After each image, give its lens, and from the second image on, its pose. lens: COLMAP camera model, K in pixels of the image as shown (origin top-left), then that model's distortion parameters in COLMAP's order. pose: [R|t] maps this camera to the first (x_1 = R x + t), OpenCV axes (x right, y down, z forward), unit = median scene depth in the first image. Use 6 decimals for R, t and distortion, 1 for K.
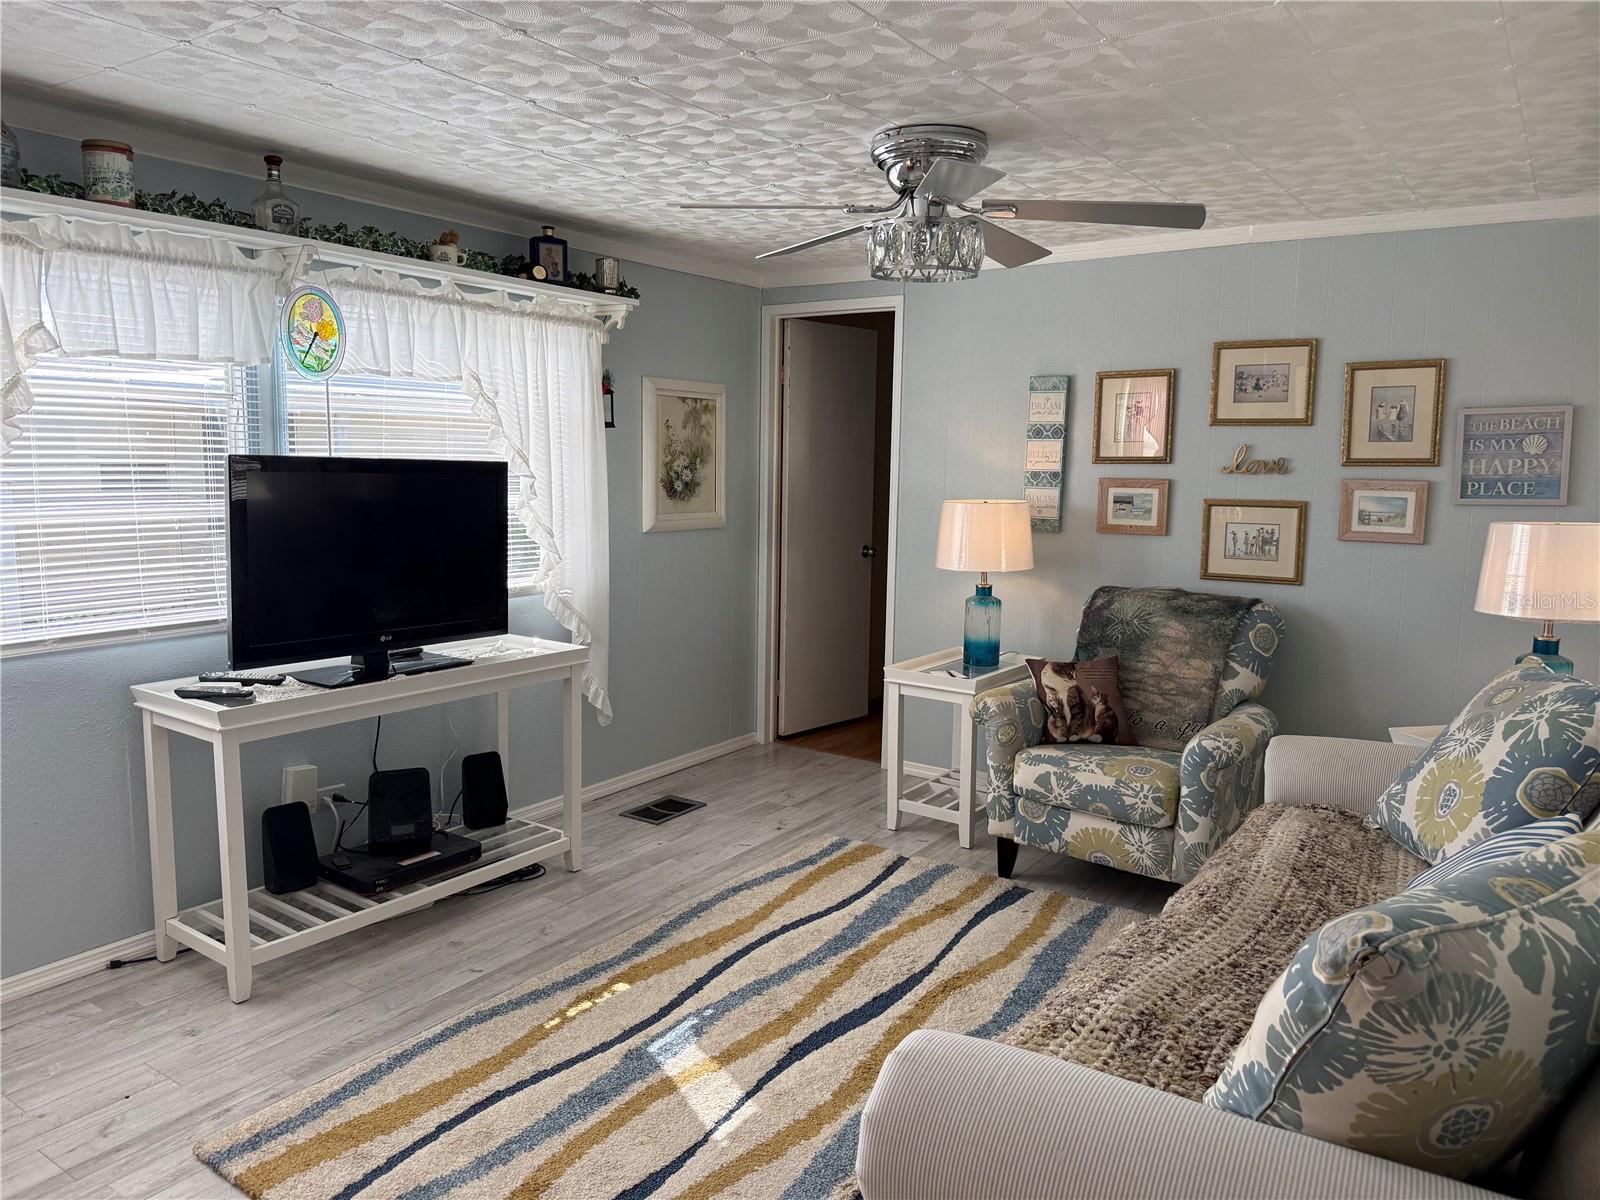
lens RADIAL K [[1114.2, 0, 802.9], [0, 1114.2, 608.7], [0, 0, 1]] dist [0.120341, -0.155909]
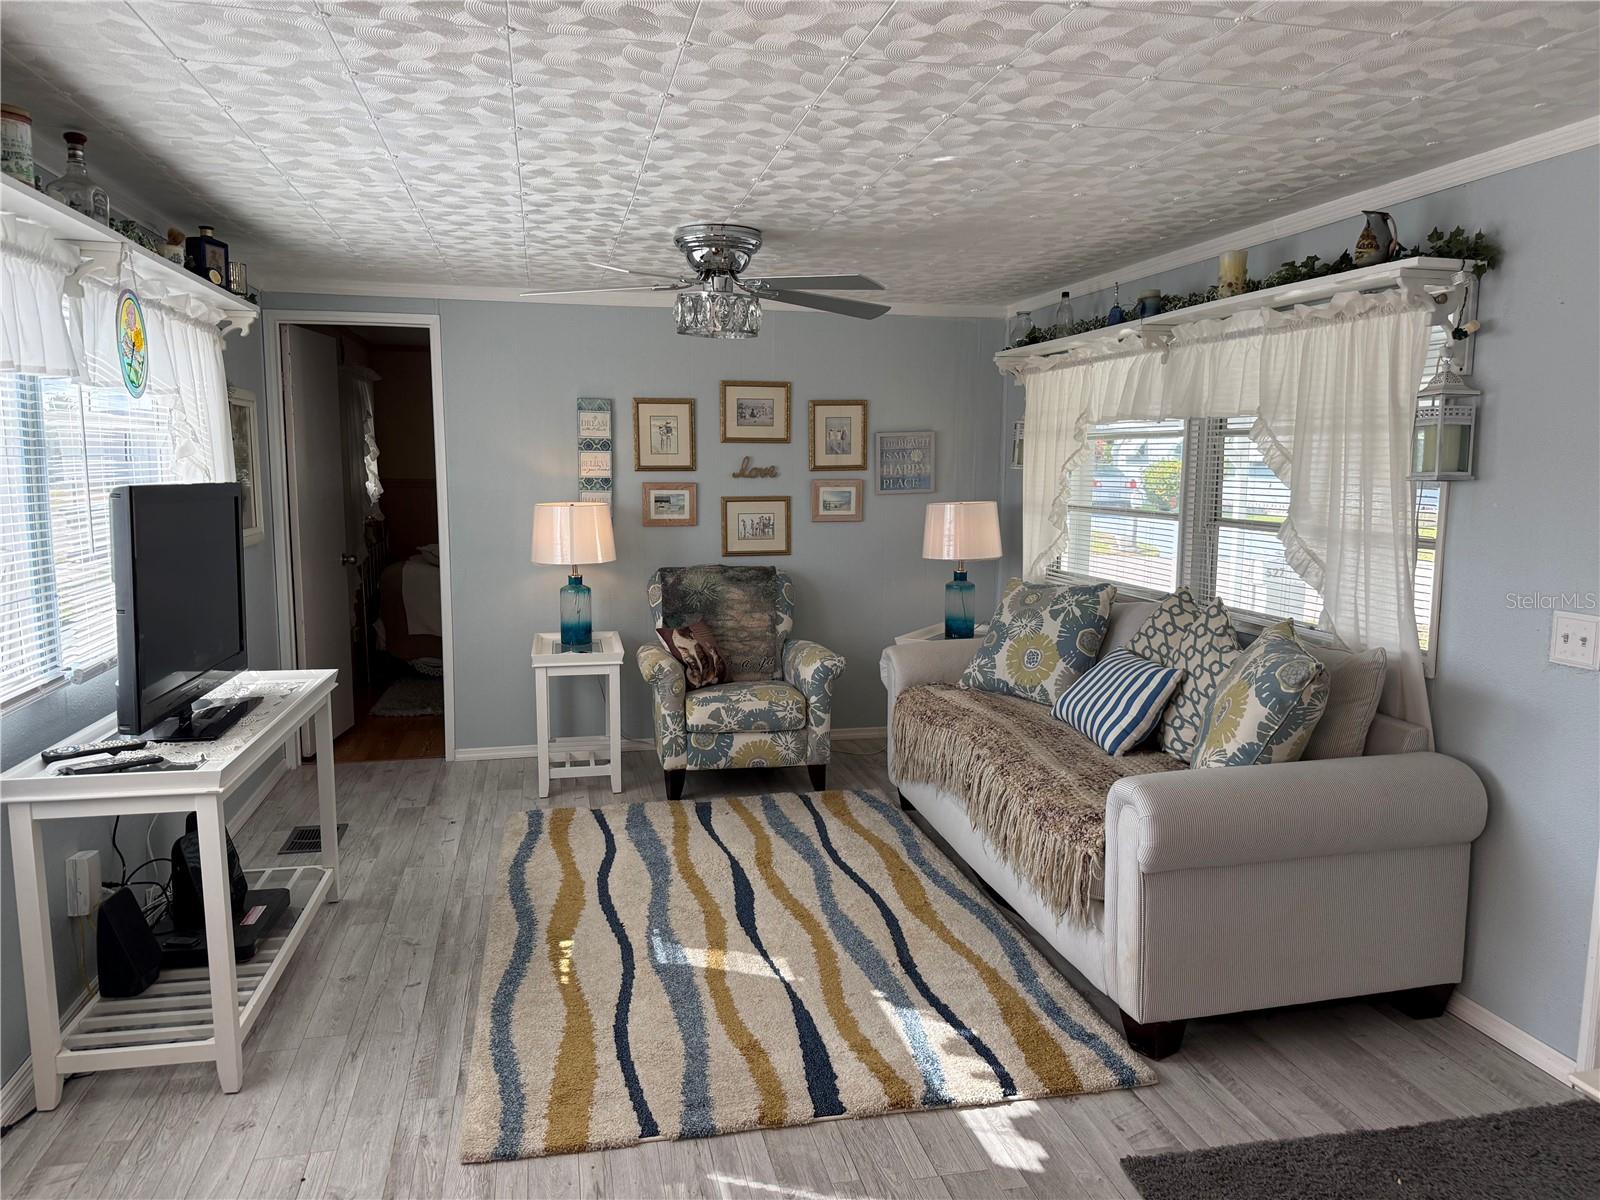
lens RADIAL K [[1114.2, 0, 802.9], [0, 1114.2, 608.7], [0, 0, 1]] dist [0.120341, -0.155909]
pose [[0.677200, -0.112569, 0.727137, -0.621932], [0.107248, 0.992775, 0.053810, -0.028397], [-0.727940, 0.041544, 0.684381, 0.026902]]
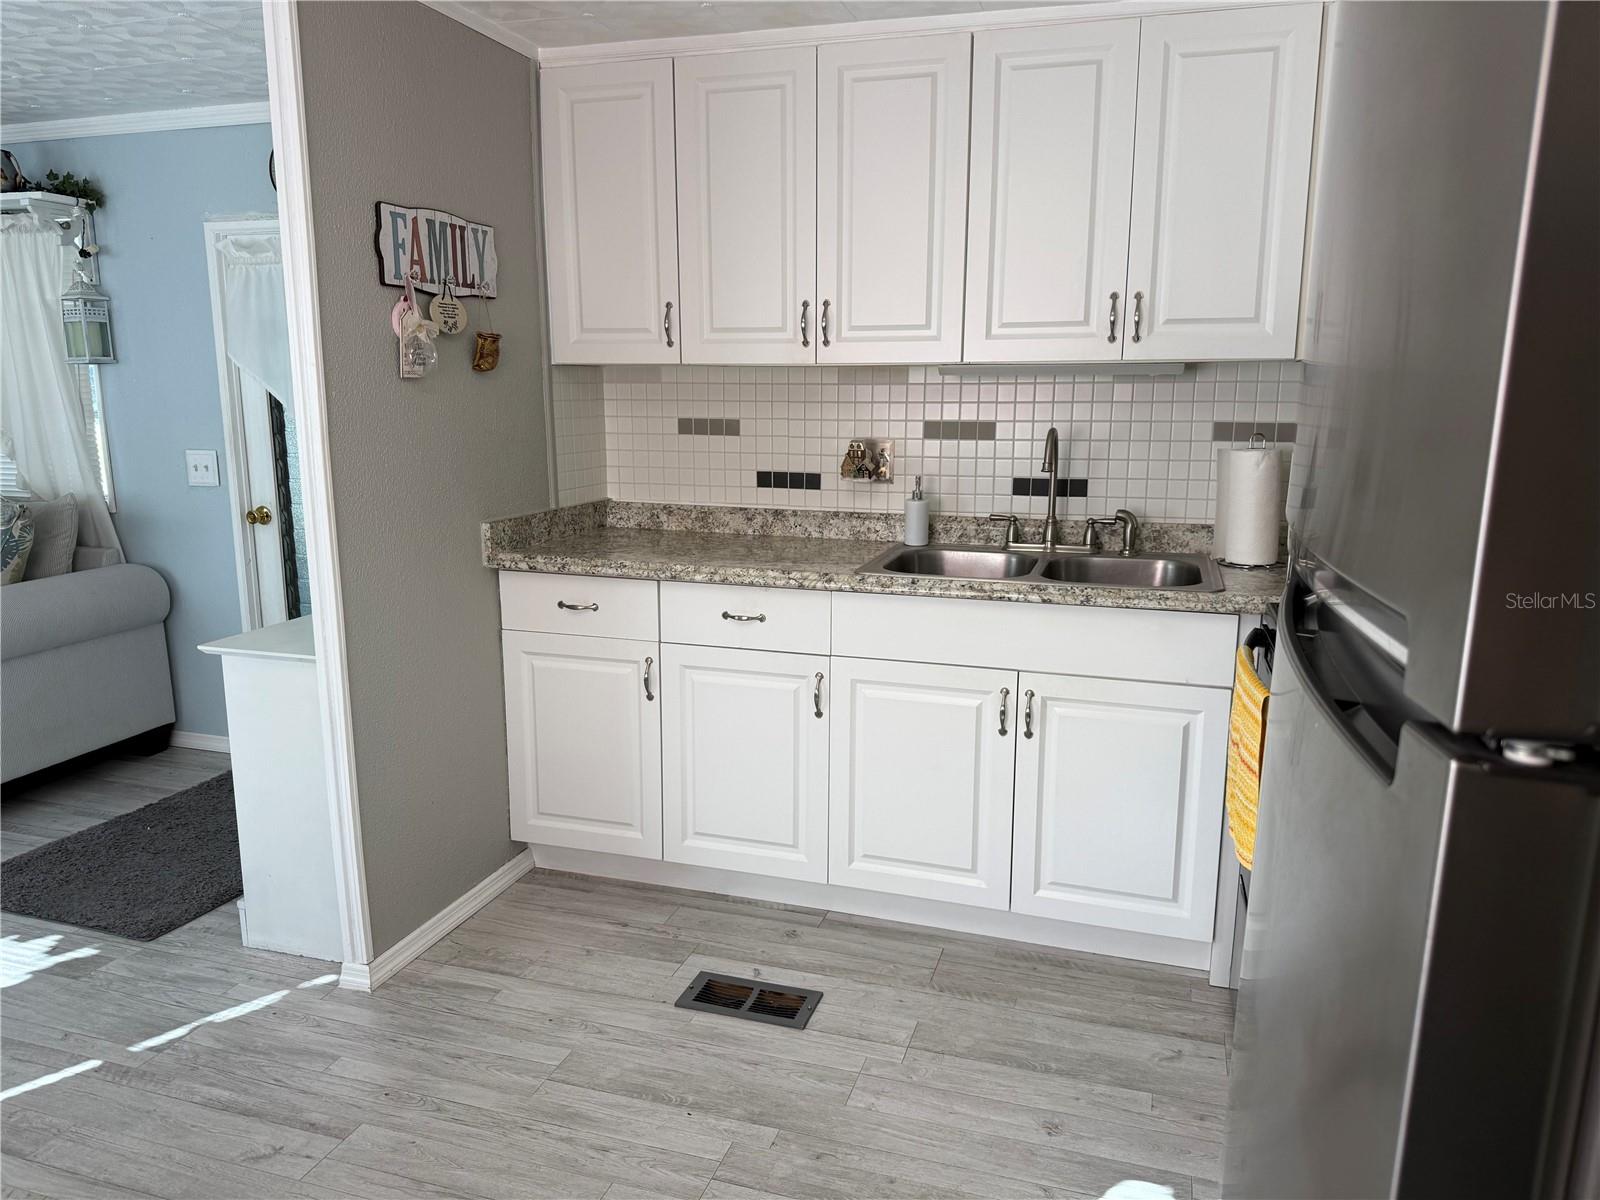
lens RADIAL K [[1131.3, 0, 803.3], [0, 1131.3, 599.2], [0, 0, 1]] dist [0.048985, -0.055972]
pose [[-0.283089, -0.197370, 0.938566, -0.982774], [0.124337, 0.962786, 0.239965, 0.012927], [-0.951000, 0.184630, -0.248014, -0.088285]]
